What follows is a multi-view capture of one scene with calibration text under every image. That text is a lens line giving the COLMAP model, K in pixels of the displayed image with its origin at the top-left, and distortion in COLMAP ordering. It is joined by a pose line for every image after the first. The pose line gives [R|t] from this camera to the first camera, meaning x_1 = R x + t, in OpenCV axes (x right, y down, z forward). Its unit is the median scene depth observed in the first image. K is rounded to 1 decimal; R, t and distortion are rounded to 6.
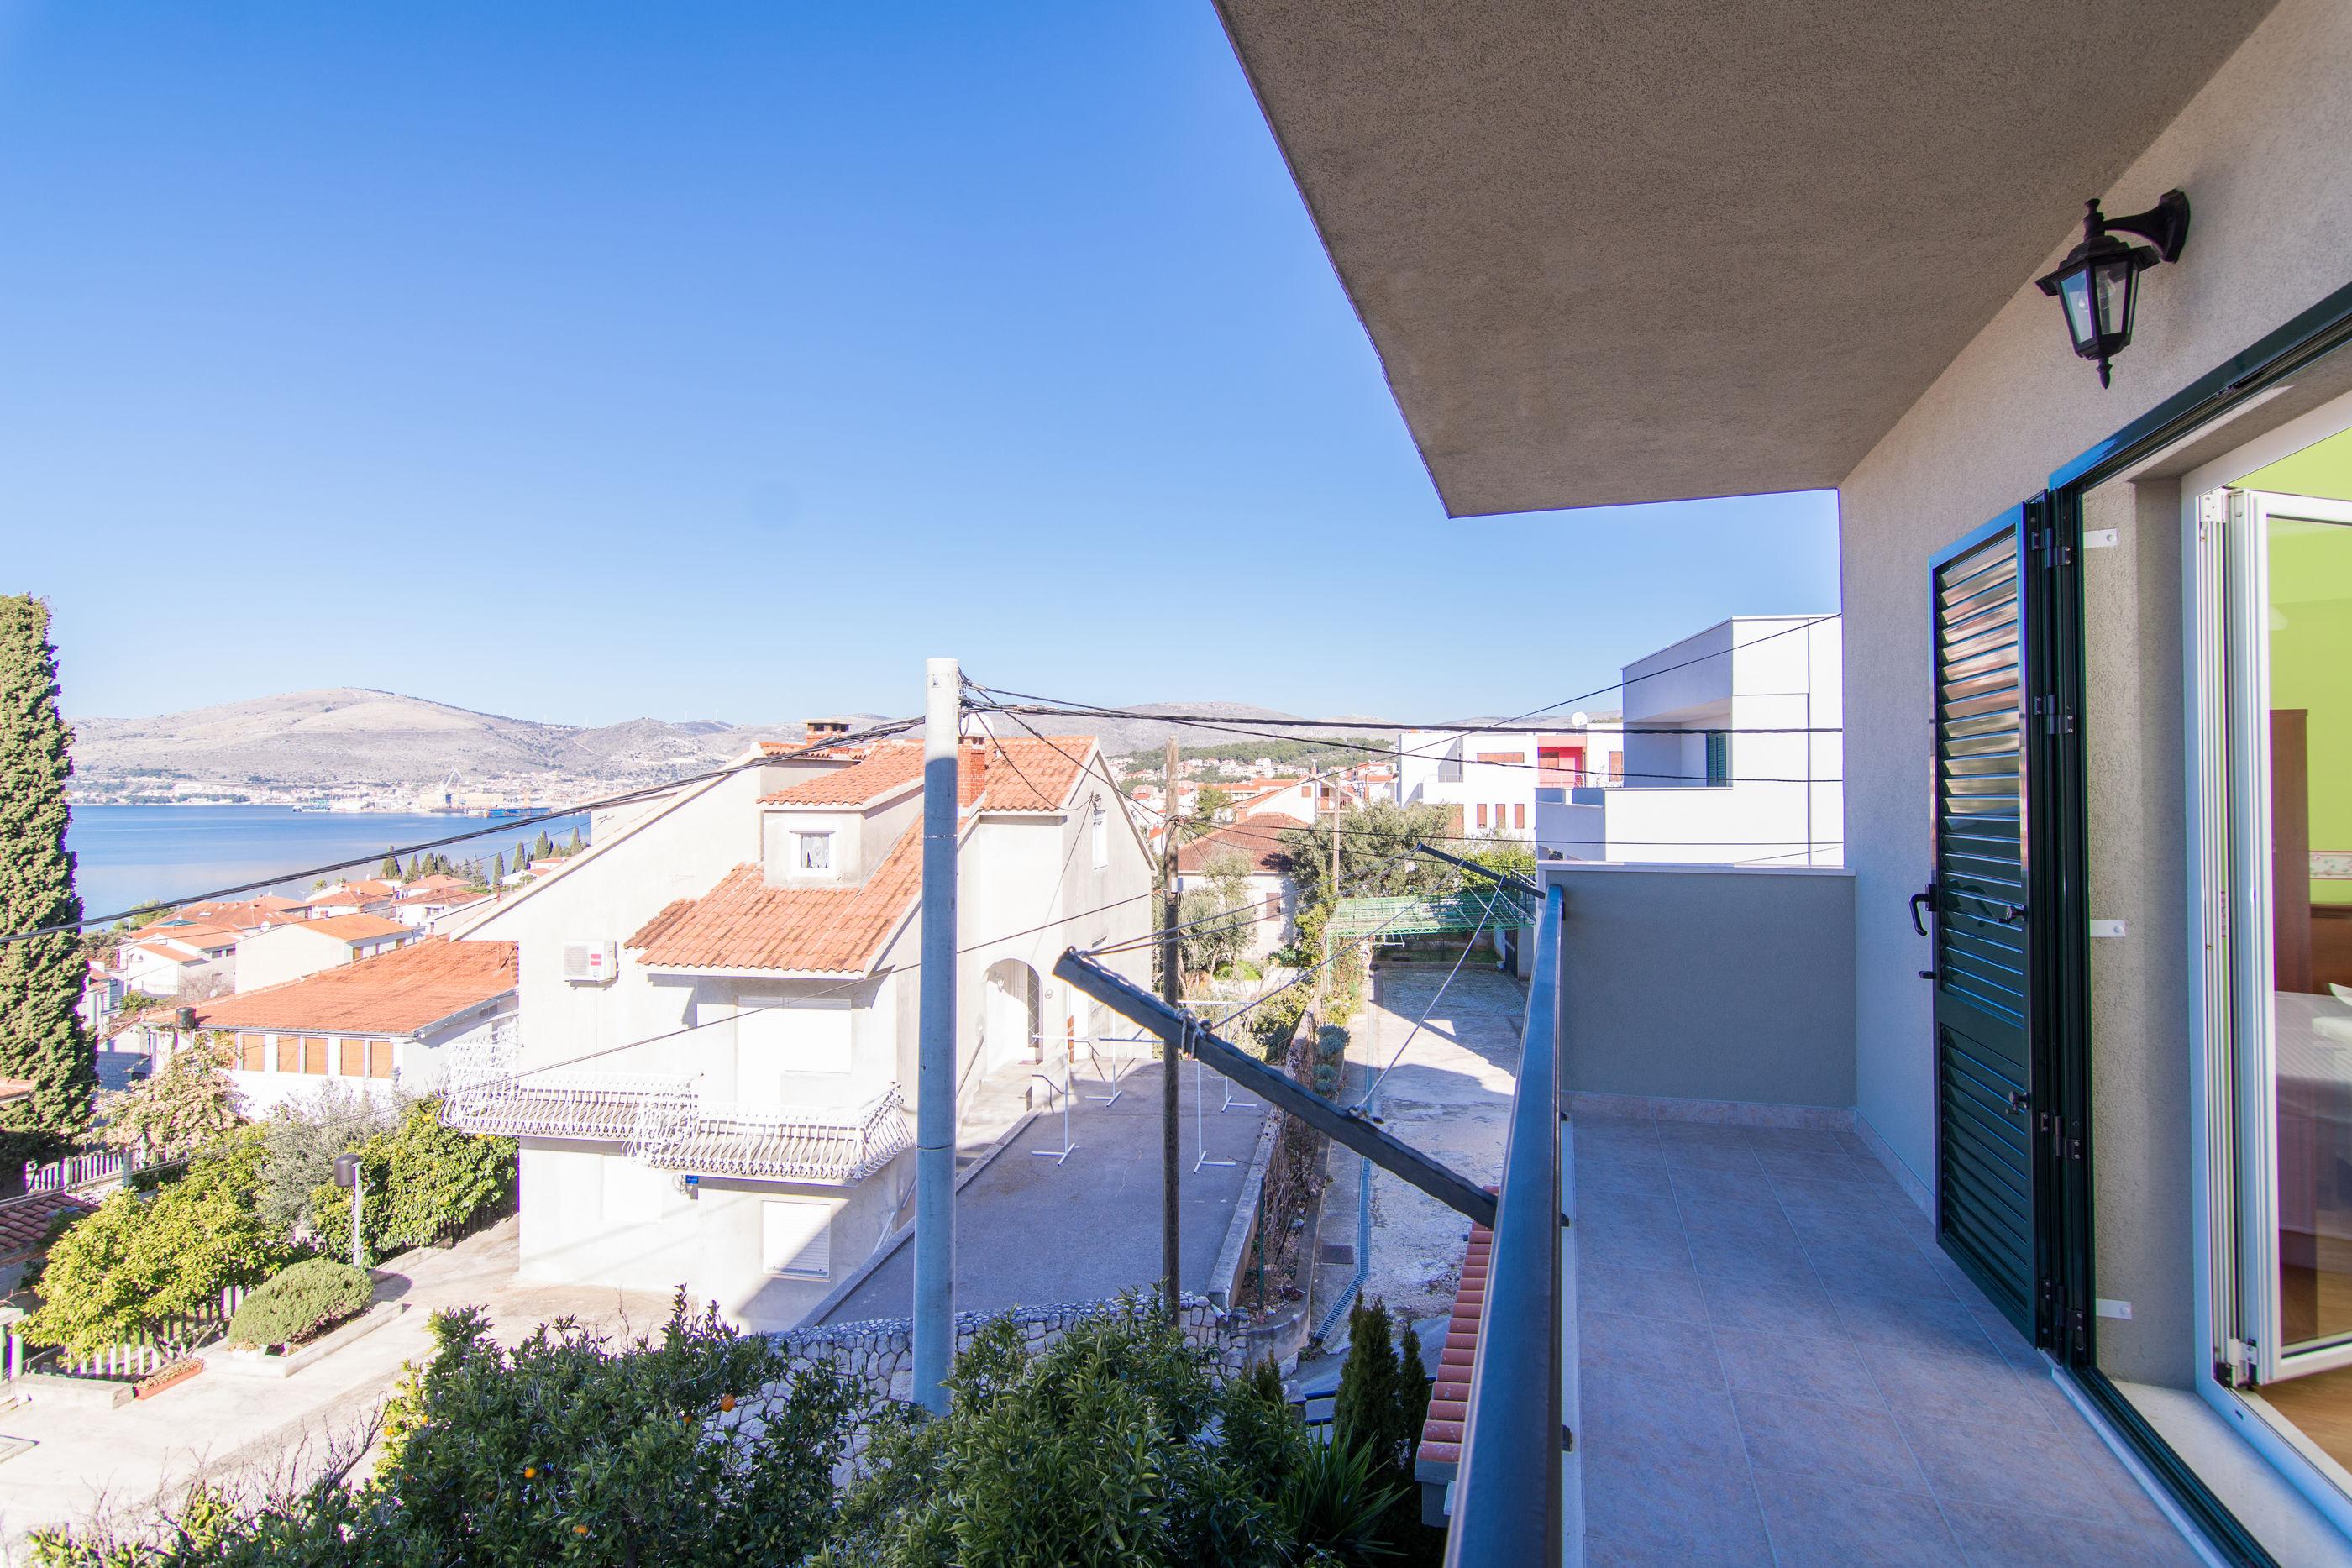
lens RADIAL K [[1138.8, 0, 1172.6], [0, 1138.8, 774.0], [0, 0, 1]] dist [-0.003515, 0.003777]
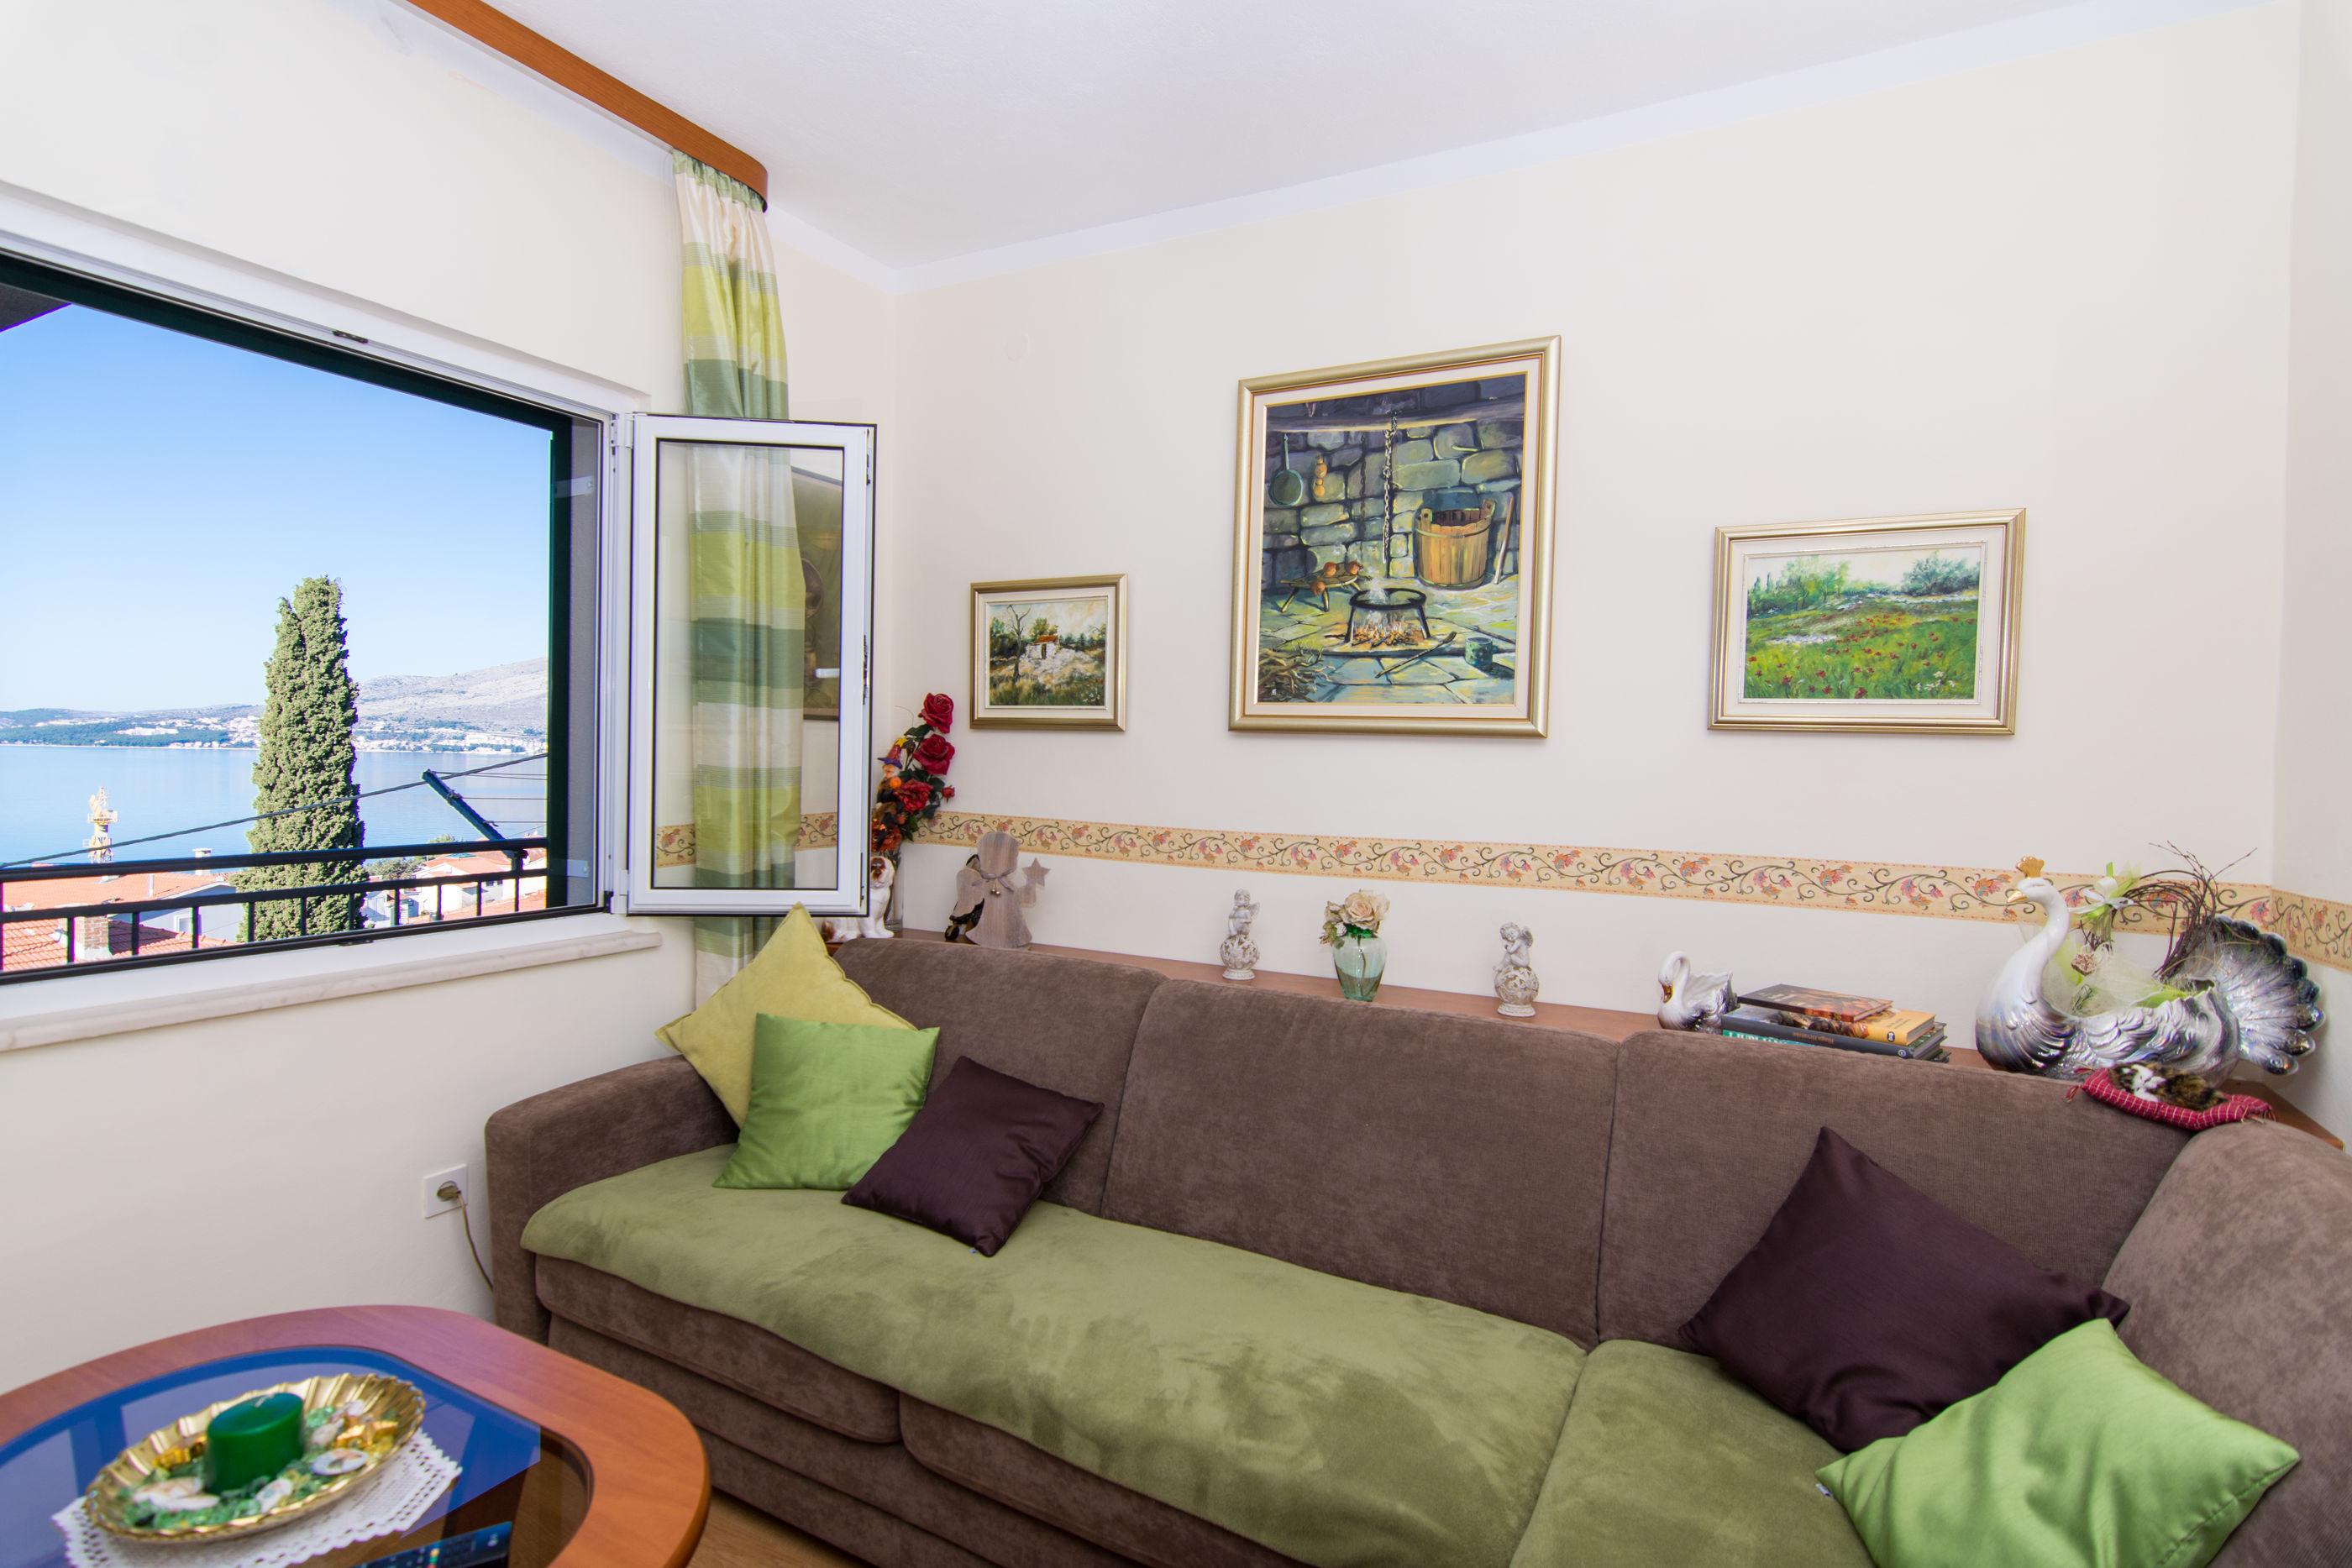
lens RADIAL K [[1138.8, 0, 1169.8], [0, 1138.8, 776.1], [0, 0, 1]] dist [-0.003515, 0.003777]
pose [[0.985937, 0.025956, -0.165087, 0.119045], [-0.021139, 0.999300, 0.030870, 0.002100], [0.165773, -0.026946, 0.985796, -0.081647]]
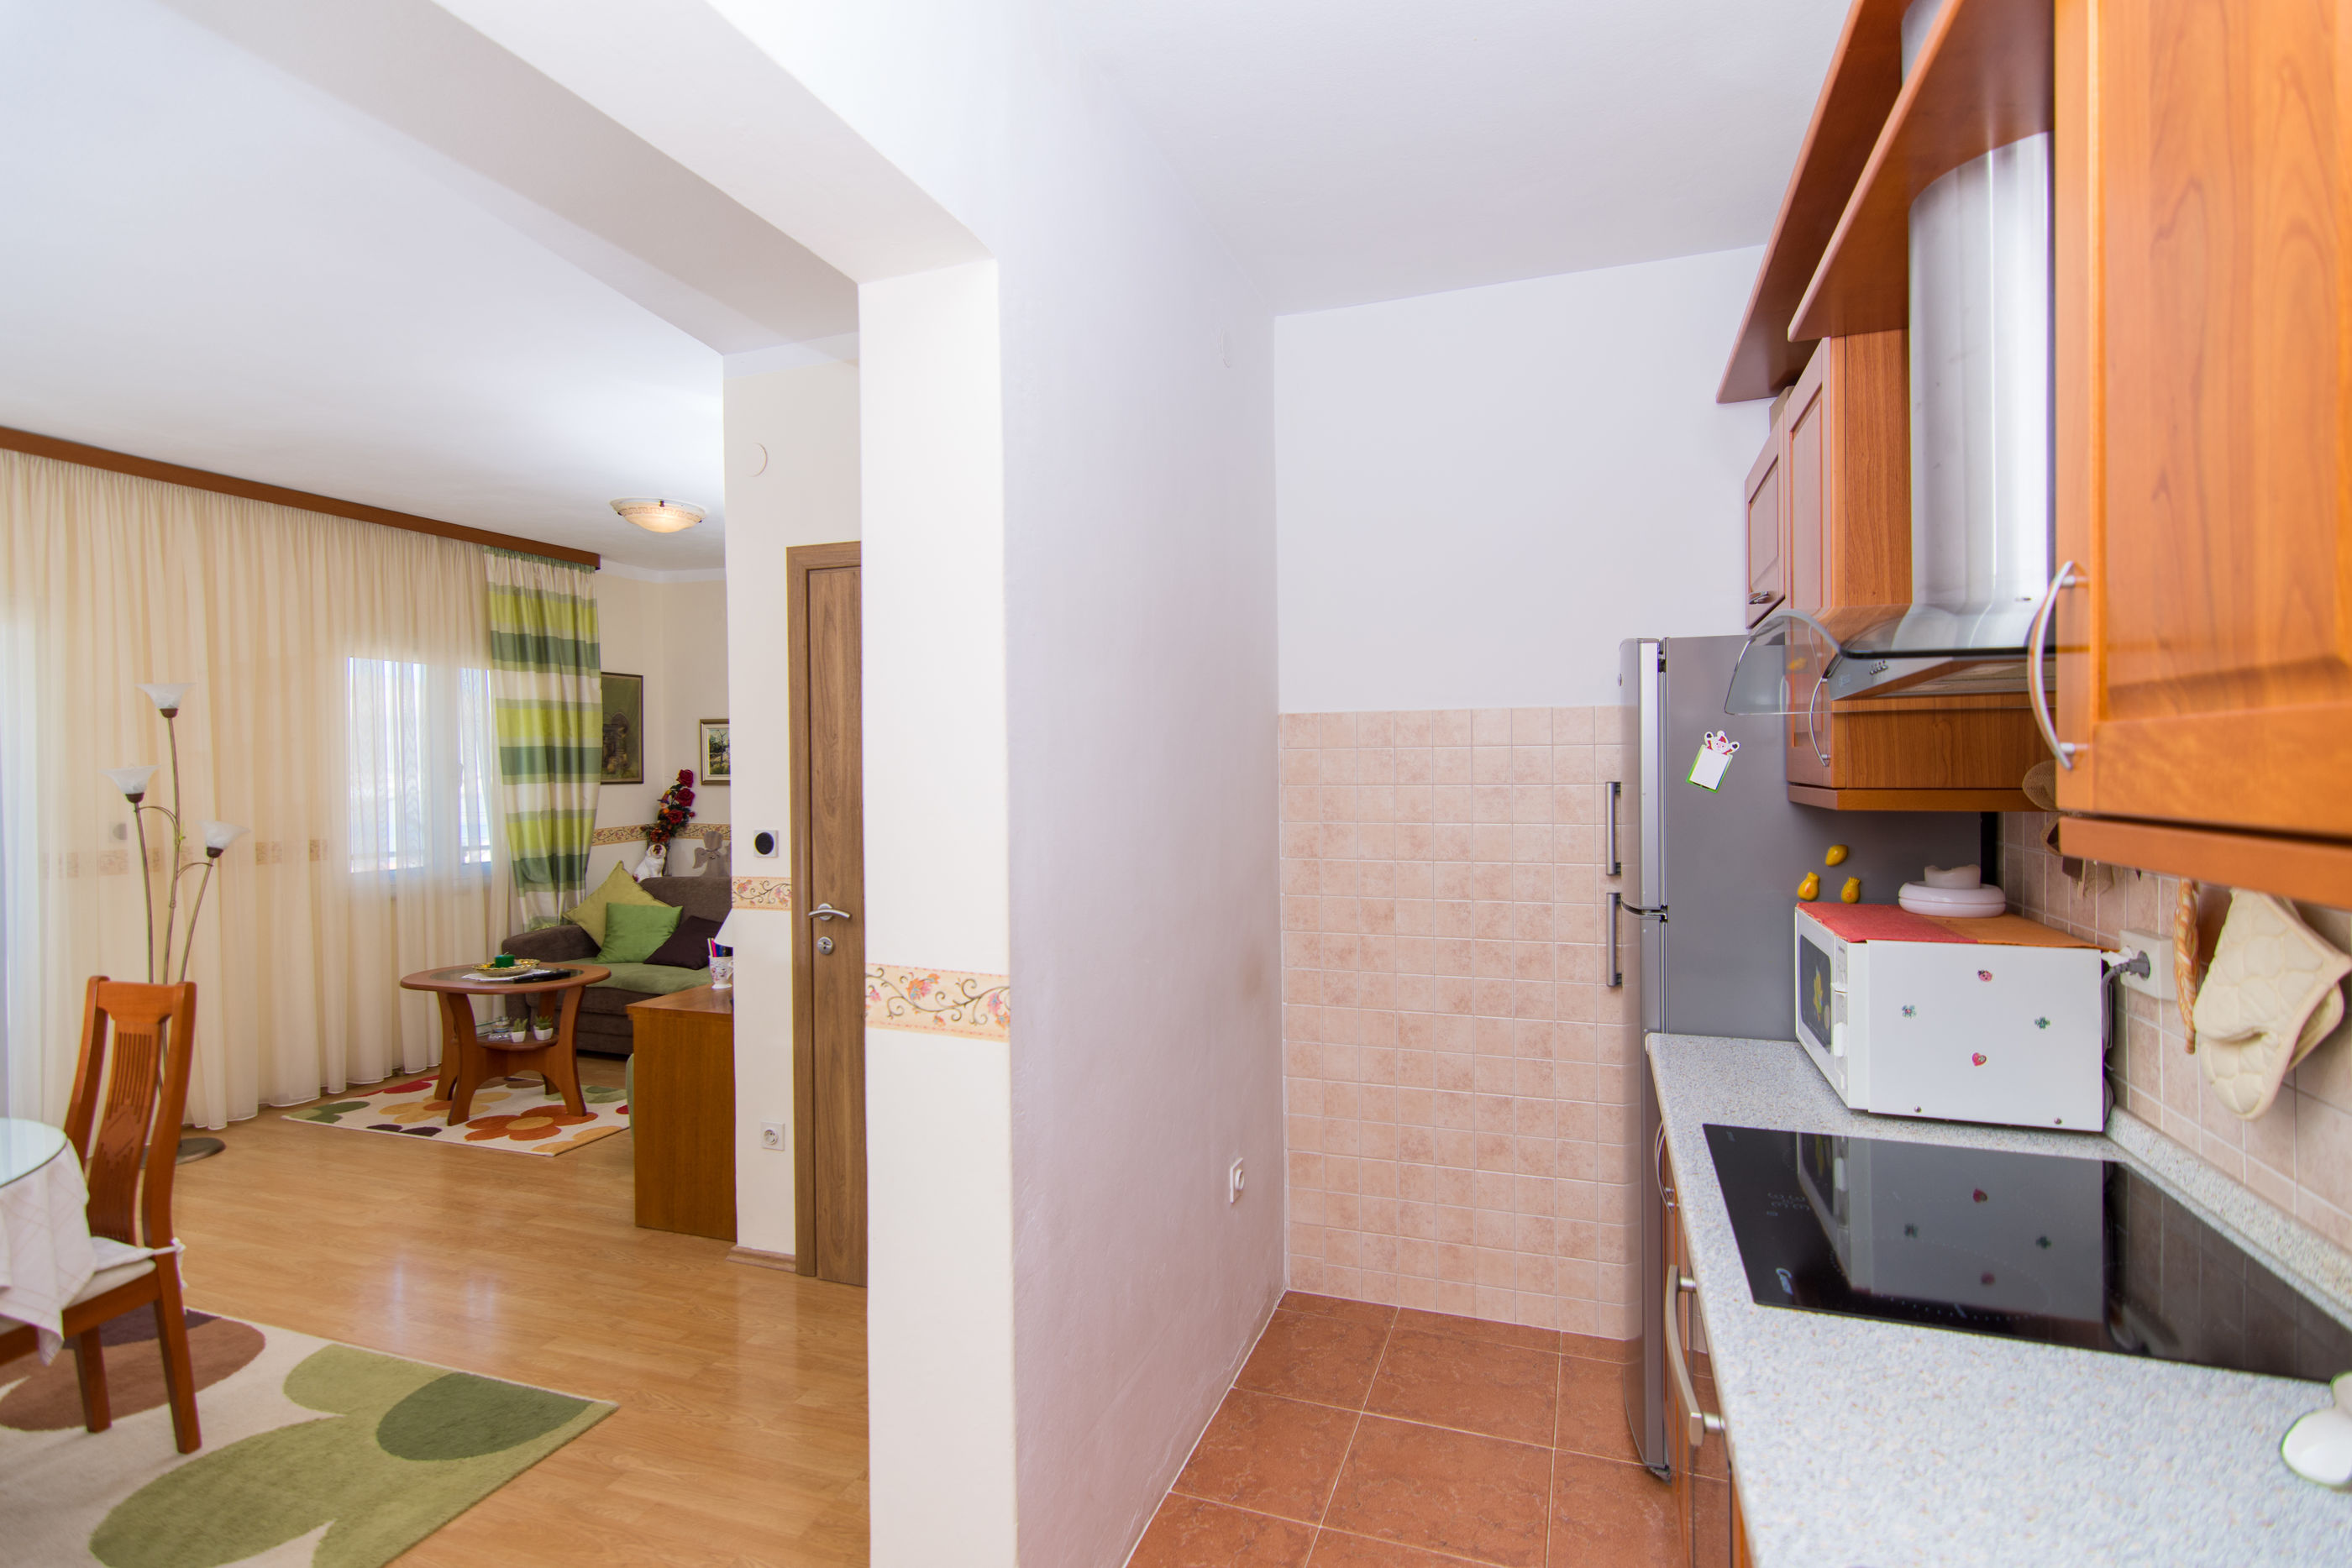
lens RADIAL K [[1138.8, 0, 1169.3], [0, 1138.8, 774.5], [0, 0, 1]] dist [-0.003515, 0.003777]
pose [[0.999851, -0.004830, -0.016570, 0.189621], [0.005091, 0.999863, 0.015733, -0.004647], [0.016492, -0.015815, 0.999739, -0.225430]]
